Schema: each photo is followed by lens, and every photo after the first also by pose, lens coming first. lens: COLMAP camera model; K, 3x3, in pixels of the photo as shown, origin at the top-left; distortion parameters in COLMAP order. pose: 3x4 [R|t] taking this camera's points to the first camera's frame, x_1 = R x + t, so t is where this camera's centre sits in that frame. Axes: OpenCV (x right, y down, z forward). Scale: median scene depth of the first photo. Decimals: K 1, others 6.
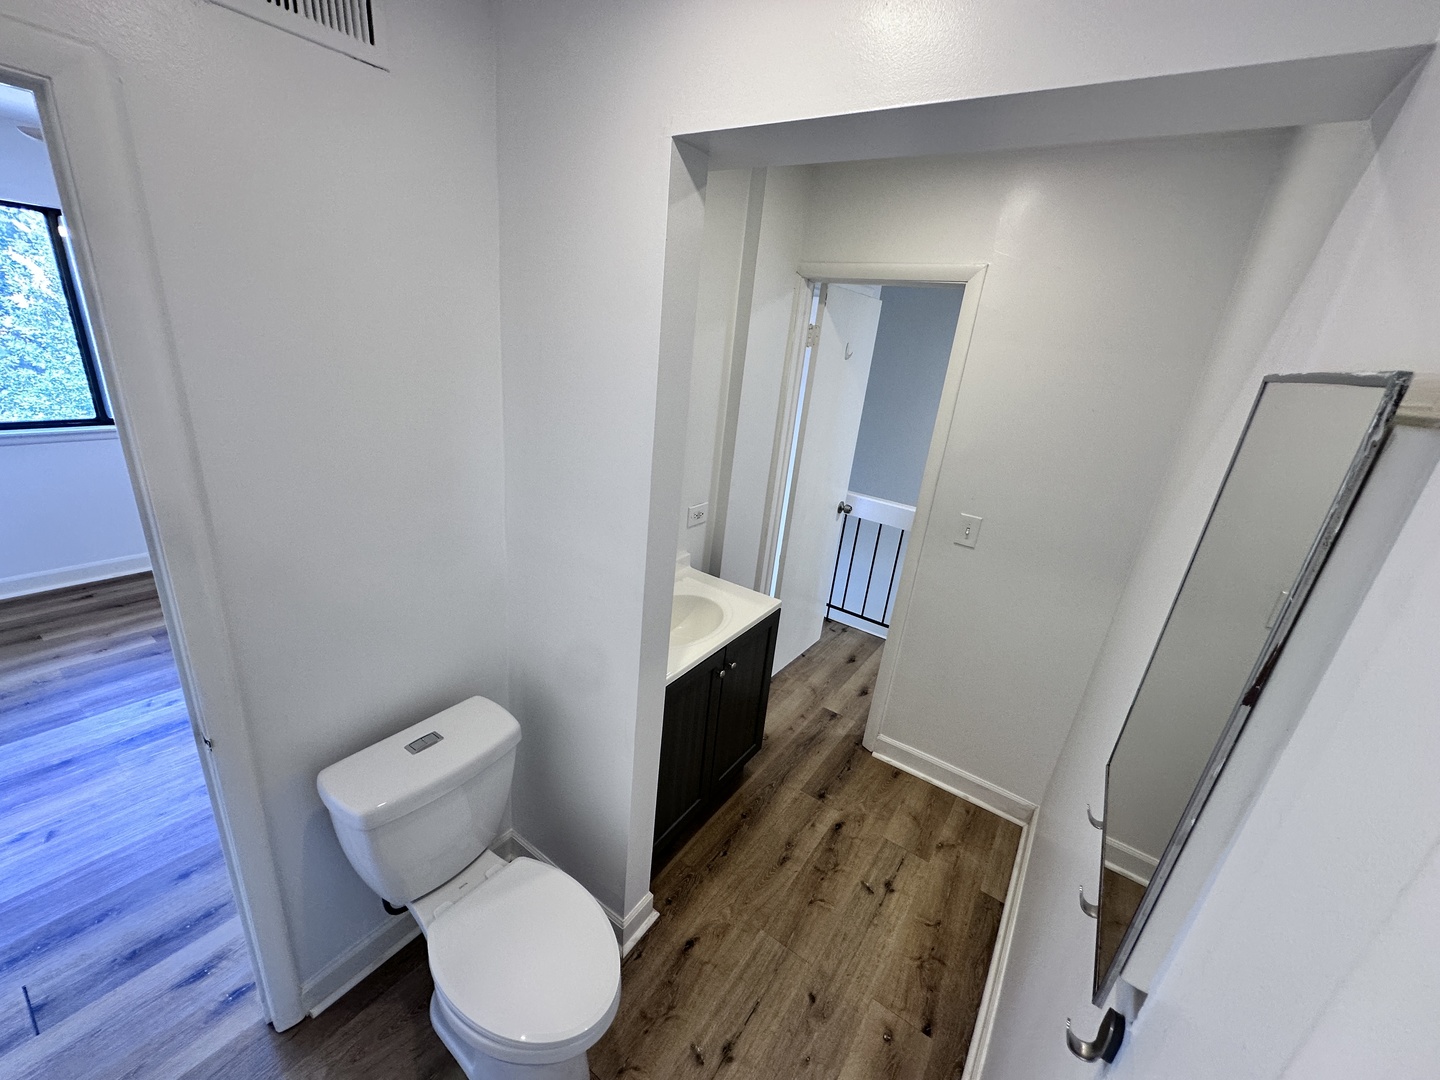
lens RADIAL K [[576.4, 0, 717.7], [0, 576.4, 539.9], [0, 0, 1]] dist [-0.007717, 0.000865]
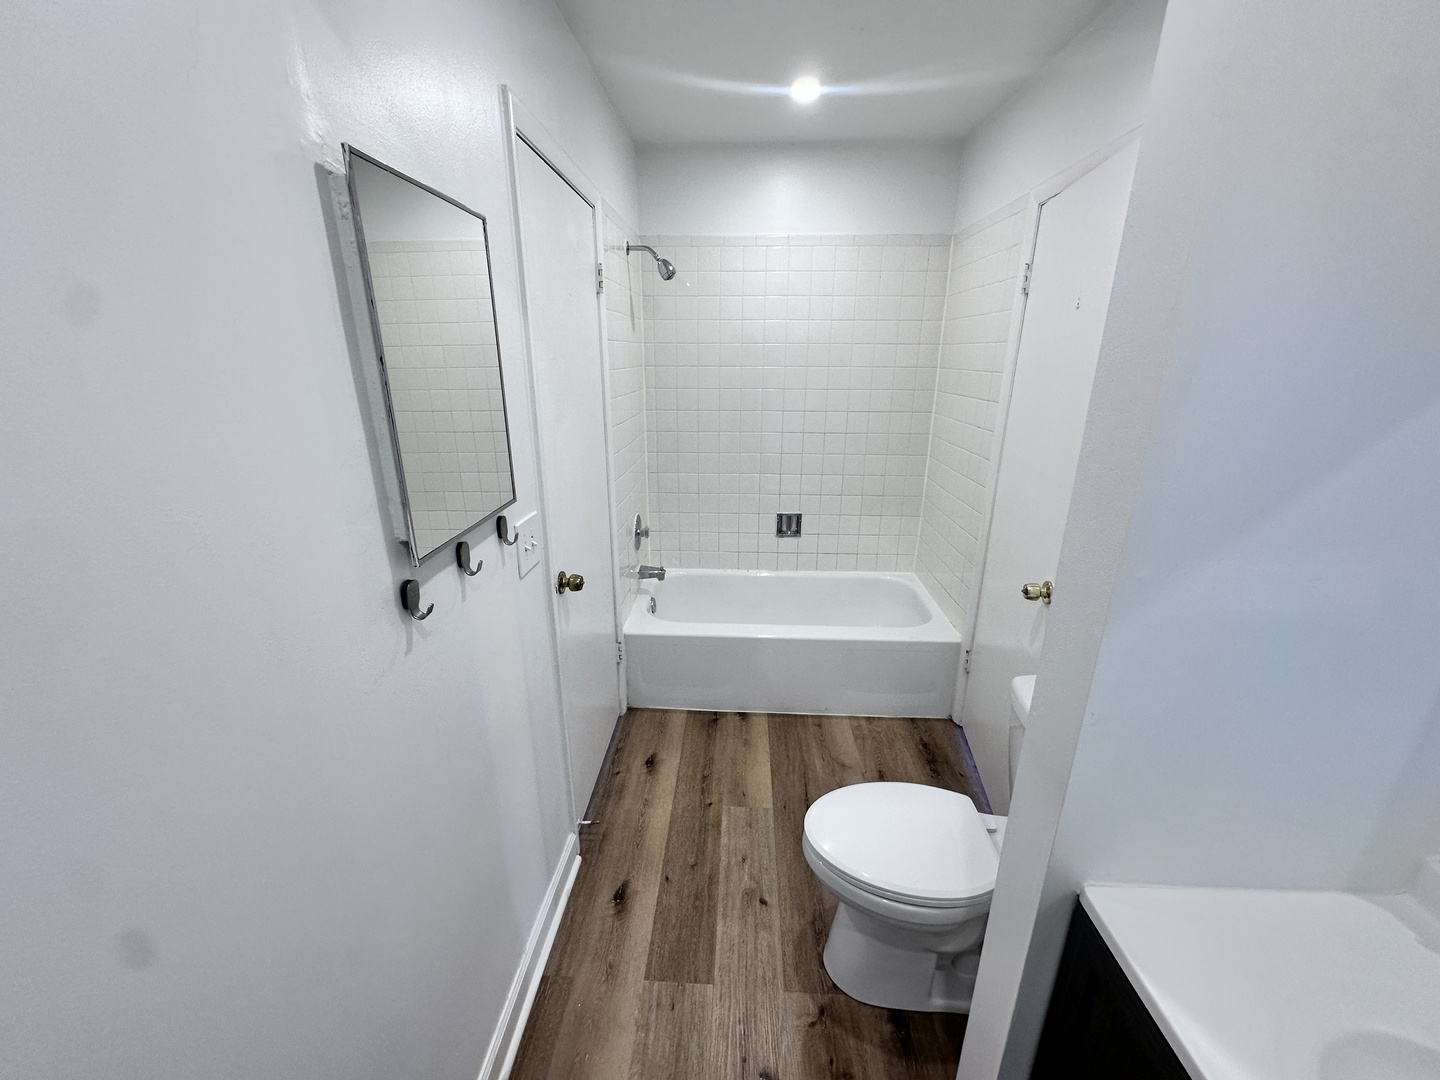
lens RADIAL K [[576.4, 0, 719.3], [0, 576.4, 539.3], [0, 0, 1]] dist [-0.007717, 0.000865]
pose [[-0.841378, 0.067117, -0.536263, 0.737560], [-0.264402, 0.814285, 0.516751, -0.247164], [0.471353, 0.576573, -0.667376, 1.267707]]
